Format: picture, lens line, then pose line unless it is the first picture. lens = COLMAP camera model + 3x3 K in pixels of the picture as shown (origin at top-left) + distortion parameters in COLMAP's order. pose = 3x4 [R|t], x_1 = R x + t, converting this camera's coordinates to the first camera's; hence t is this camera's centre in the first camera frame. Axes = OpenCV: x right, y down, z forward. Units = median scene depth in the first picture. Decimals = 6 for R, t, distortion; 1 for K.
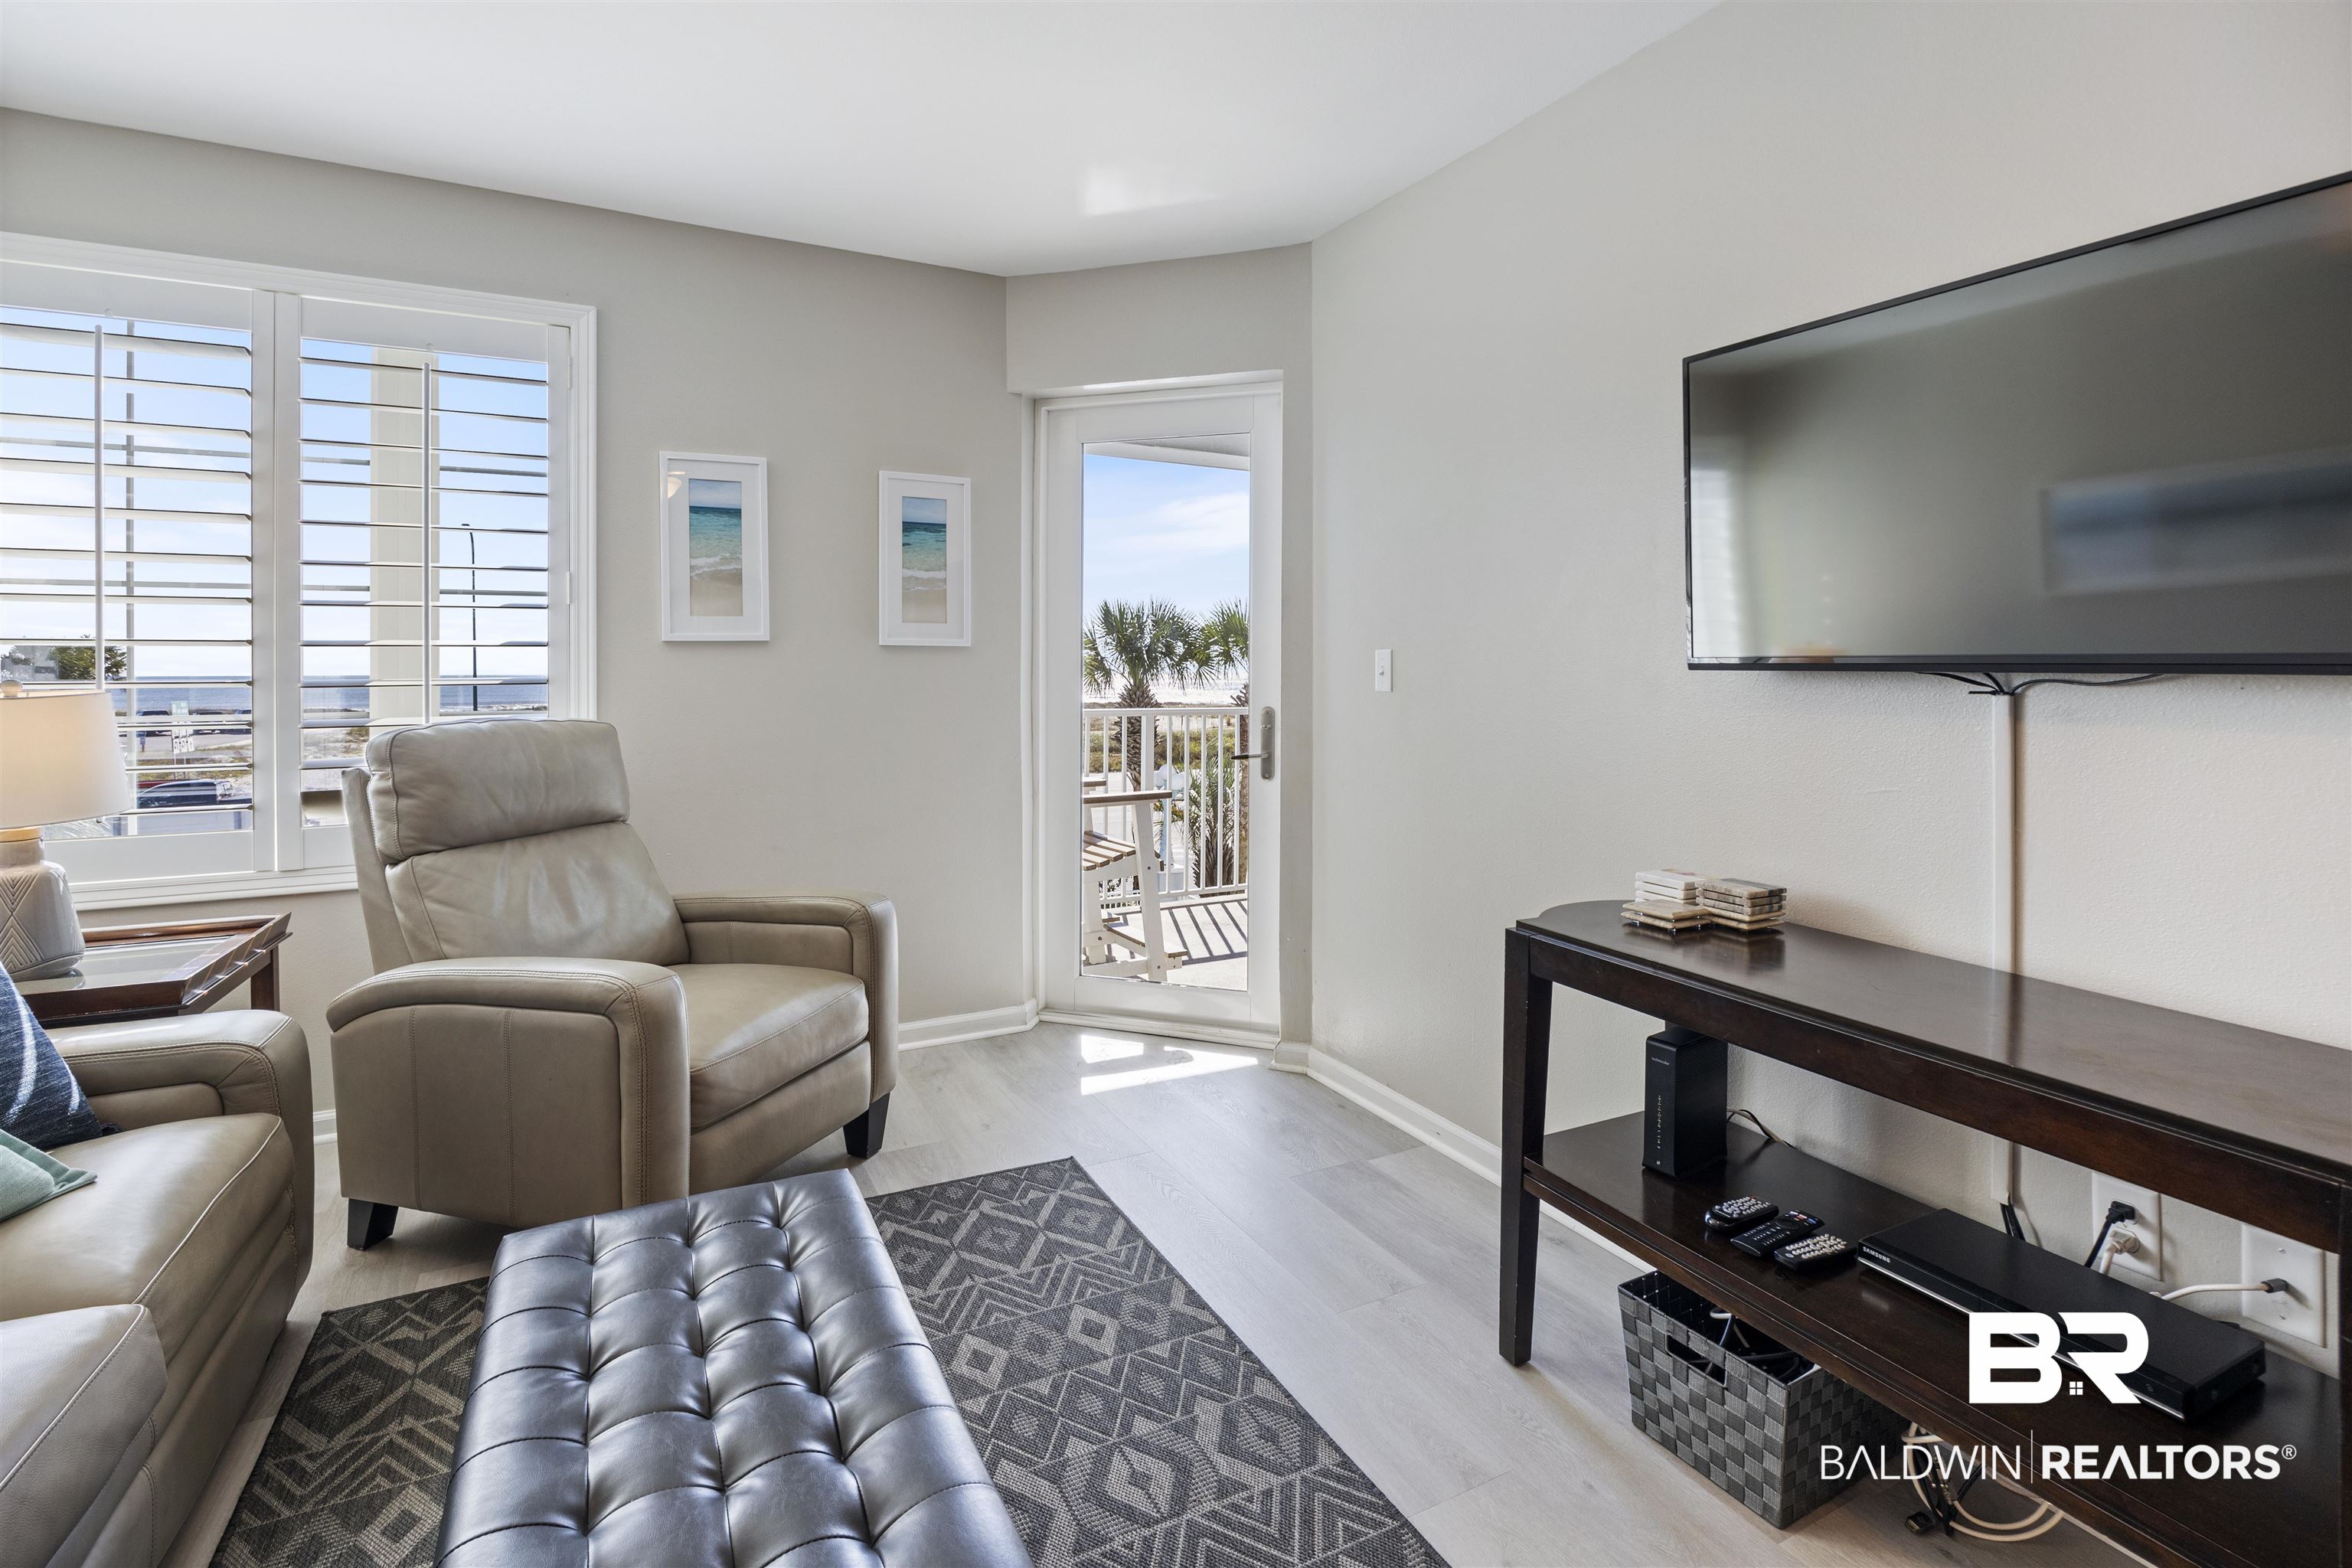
lens RADIAL K [[1064.7, 0, 1138.3], [0, 1064.7, 671.1], [0, 0, 1]] dist [-0.013481, 0.002298]
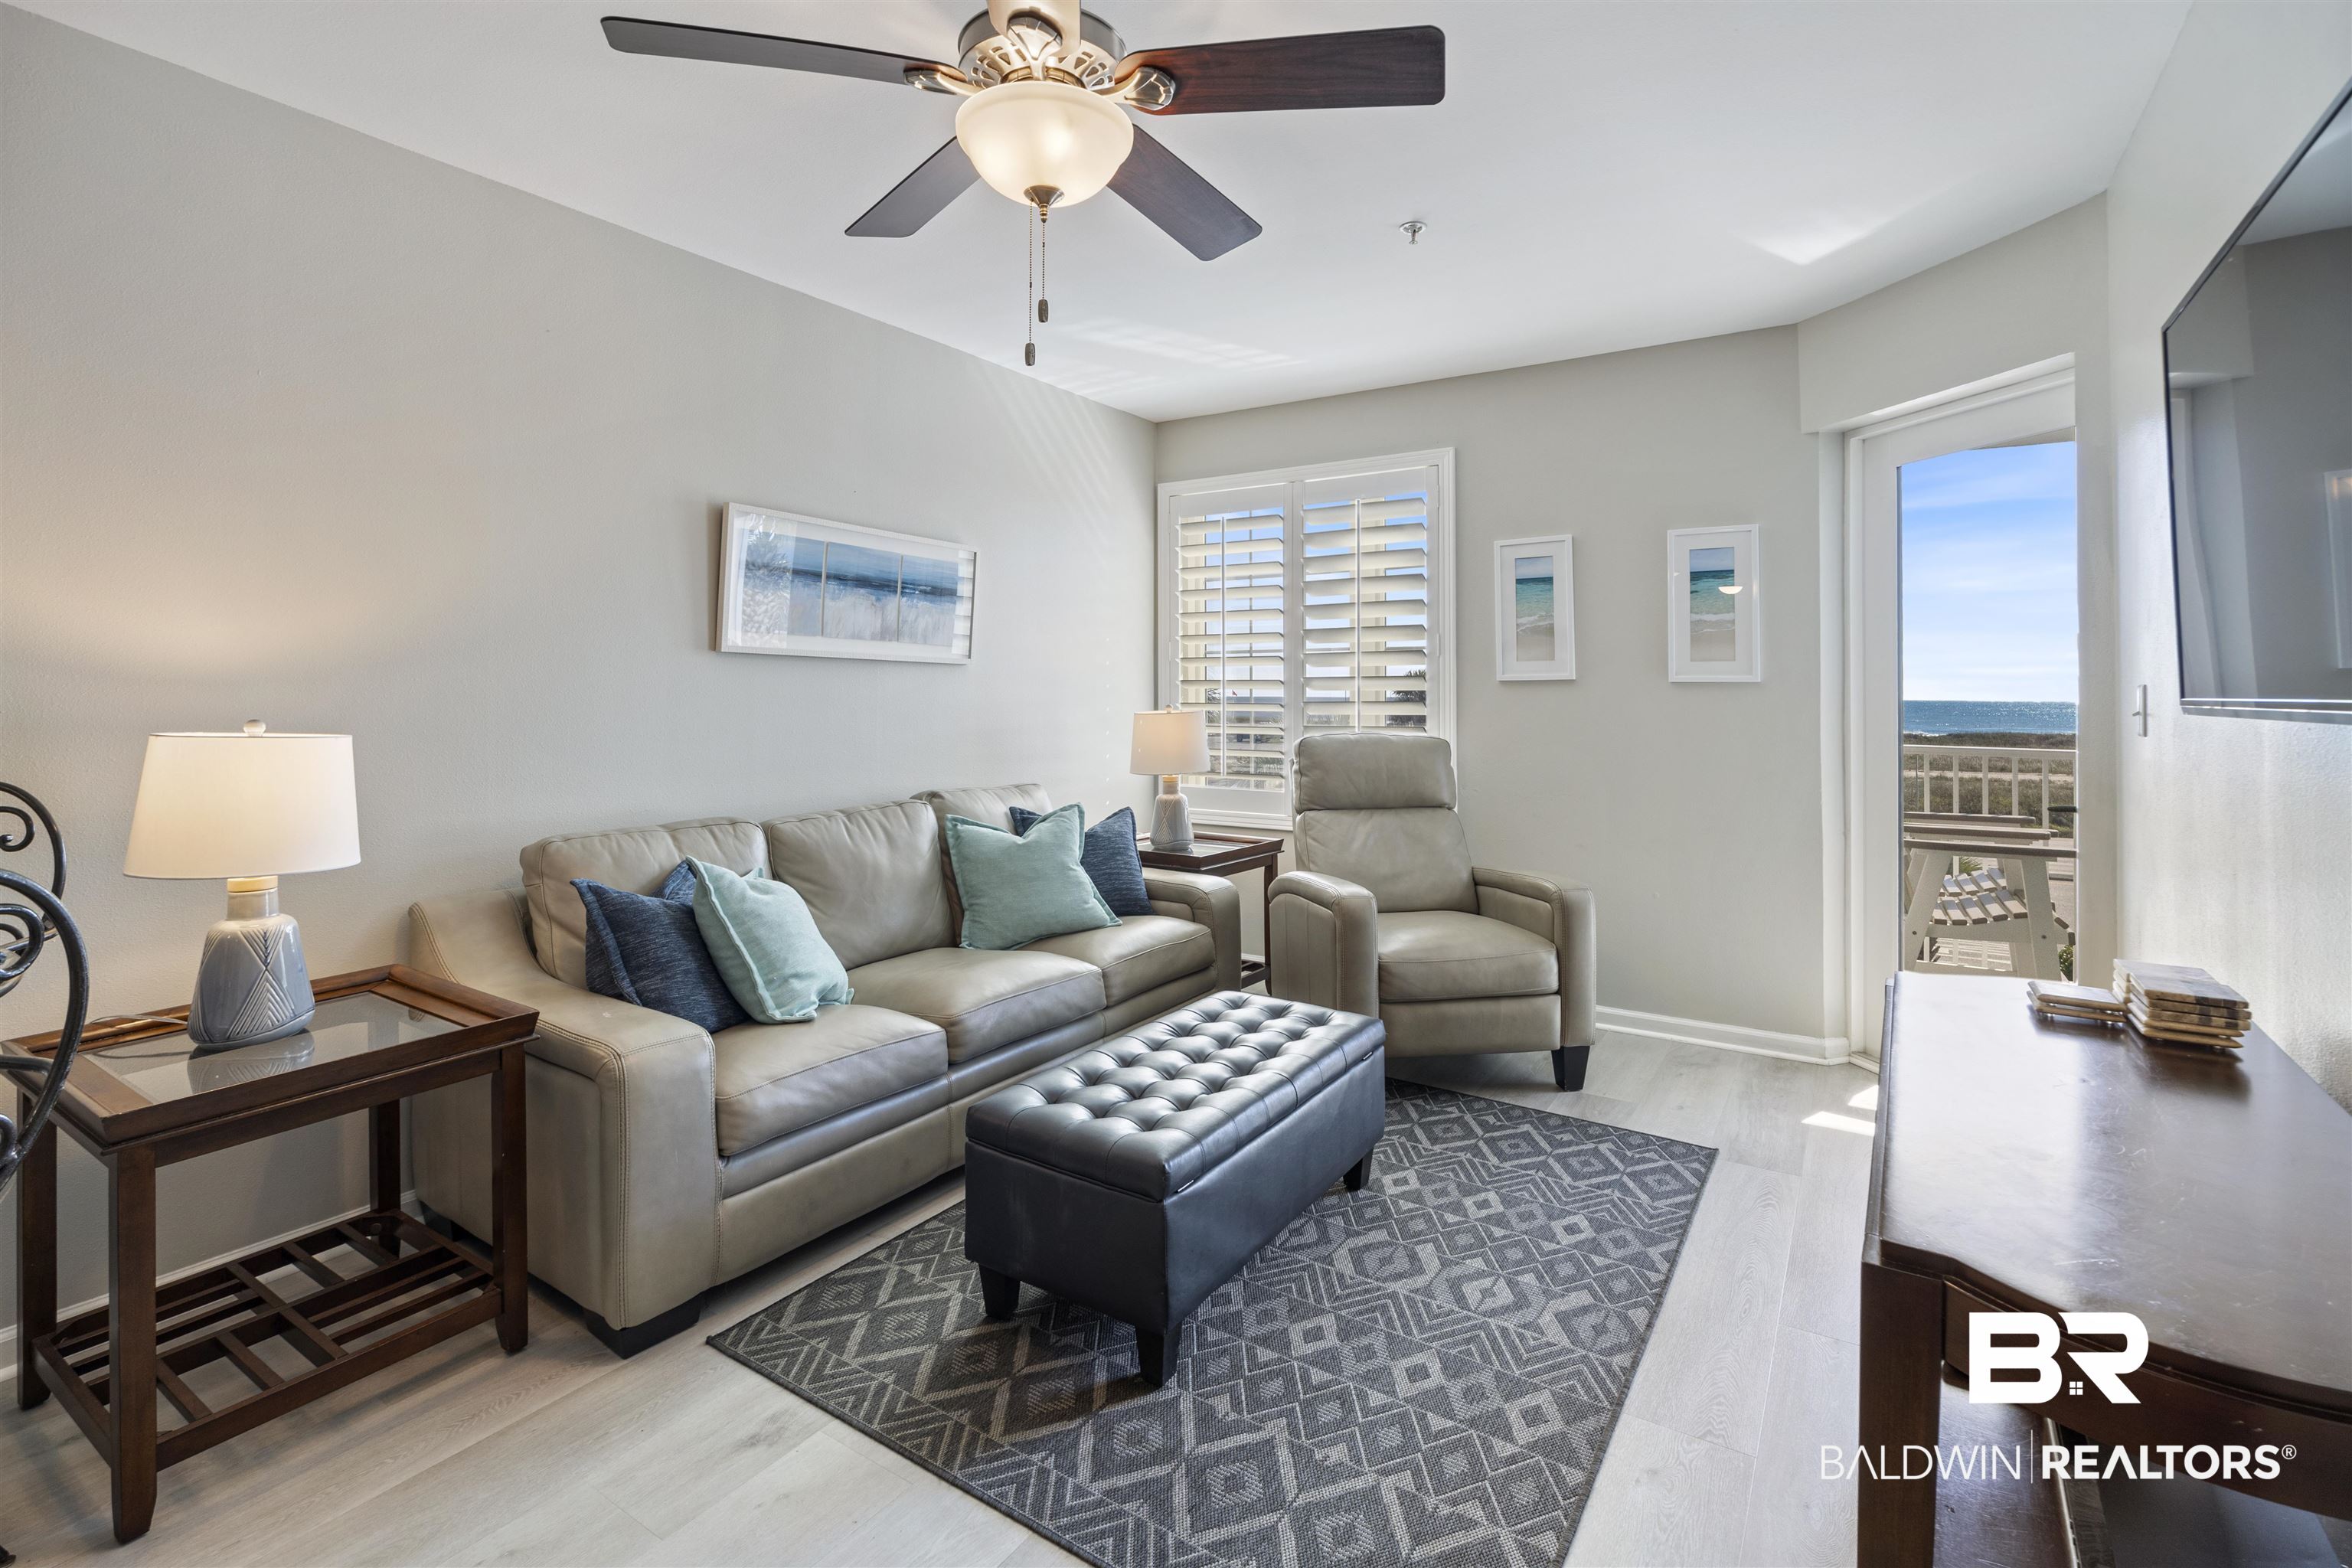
lens RADIAL K [[1064.7, 0, 1195.5], [0, 1064.7, 672.5], [0, 0, 1]] dist [-0.013481, 0.002298]
pose [[0.512843, -0.011180, -0.858410, 0.603077], [-0.003386, 0.999881, -0.015045, -0.018908], [0.858476, 0.010622, 0.512744, -0.034136]]
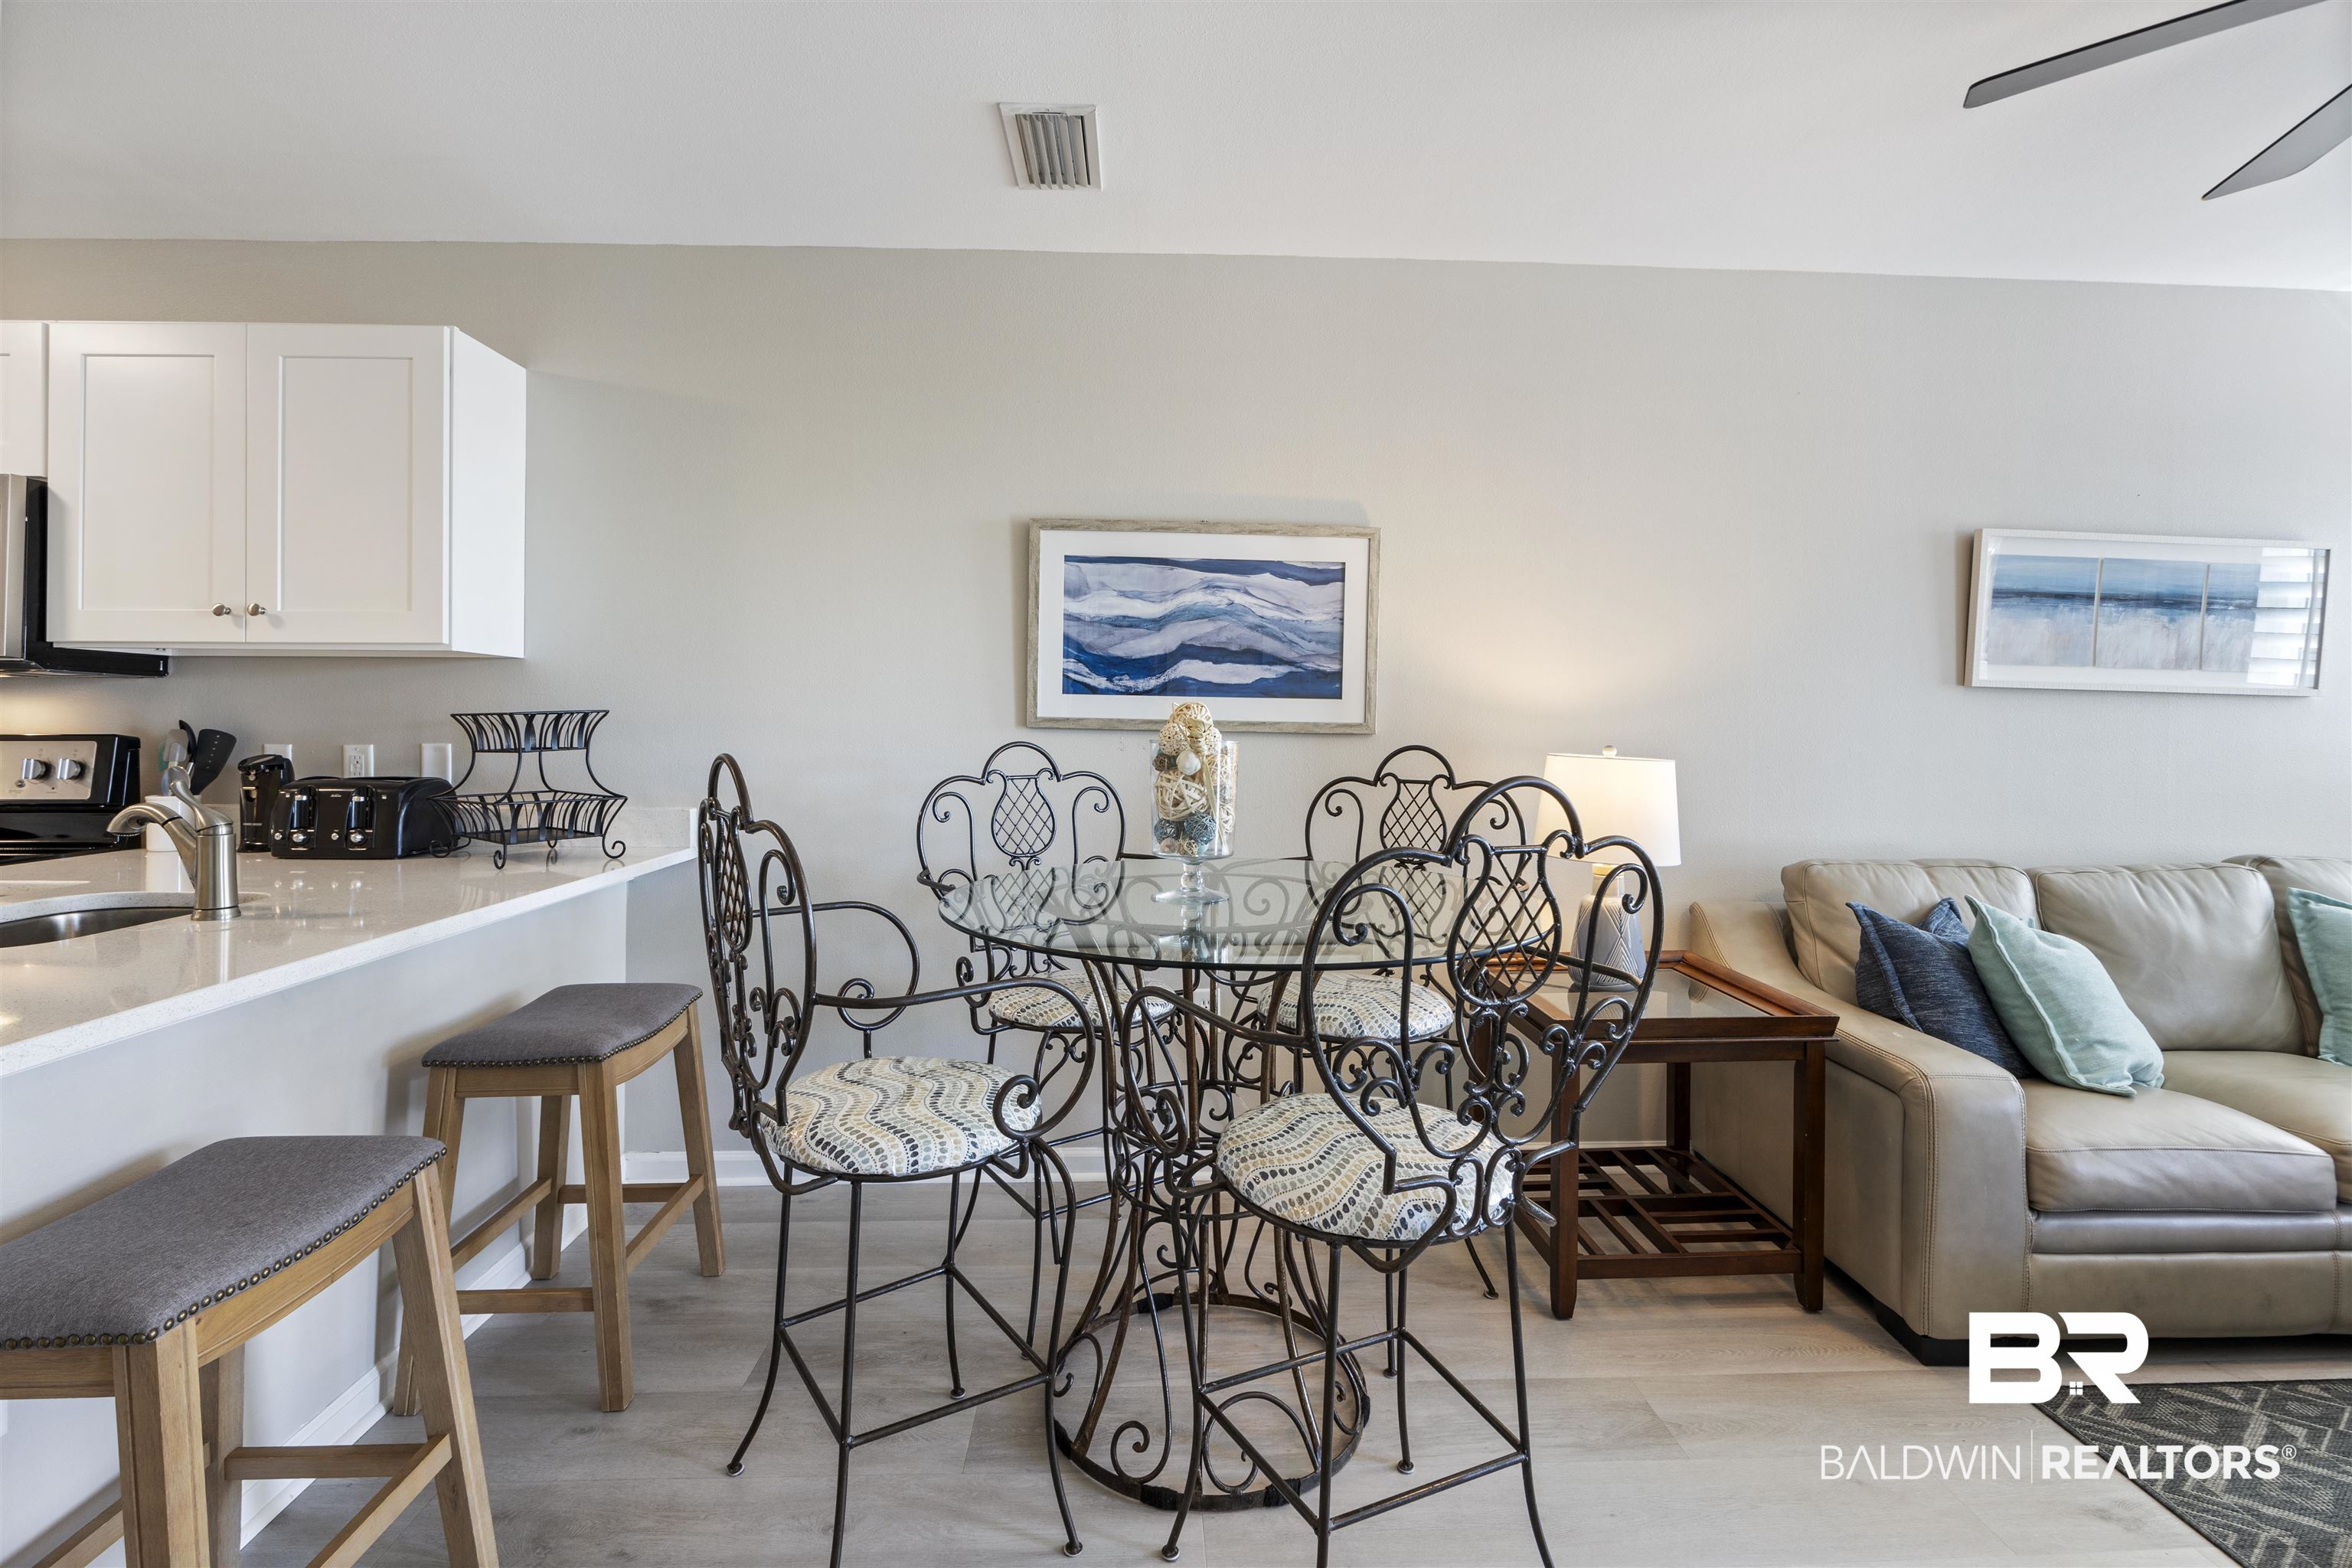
lens RADIAL K [[1064.7, 0, 1178.5], [0, 1064.7, 727.6], [0, 0, 1]] dist [-0.013481, 0.002298]
pose [[-0.407686, 0.009157, -0.913076, 0.691065], [-0.008689, 0.999866, 0.013908, -0.022294], [0.913081, 0.013604, -0.407552, -0.196821]]
